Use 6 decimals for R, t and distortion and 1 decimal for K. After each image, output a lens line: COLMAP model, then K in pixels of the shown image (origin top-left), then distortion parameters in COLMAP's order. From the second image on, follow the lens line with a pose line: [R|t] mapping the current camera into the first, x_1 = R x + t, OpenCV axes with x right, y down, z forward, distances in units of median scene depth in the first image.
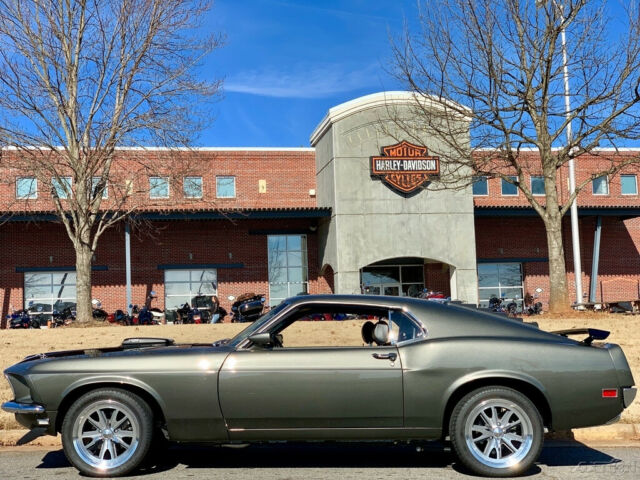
lens RADIAL K [[946.3, 0, 314.5], [0, 946.3, 237.8], [0, 0, 1]] dist [0.060106, 0.000000]
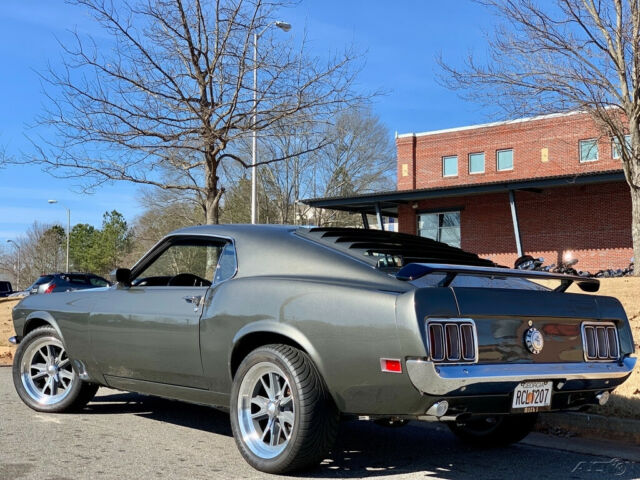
lens RADIAL K [[946.3, 0, 317.7], [0, 946.3, 236.8], [0, 0, 1]] dist [0.060106, 0.000000]
pose [[0.645765, -0.025473, -0.763111, 0.243140], [0.055815, 0.998344, 0.013907, 0.022253], [0.761494, -0.051573, 0.646117, 0.185712]]
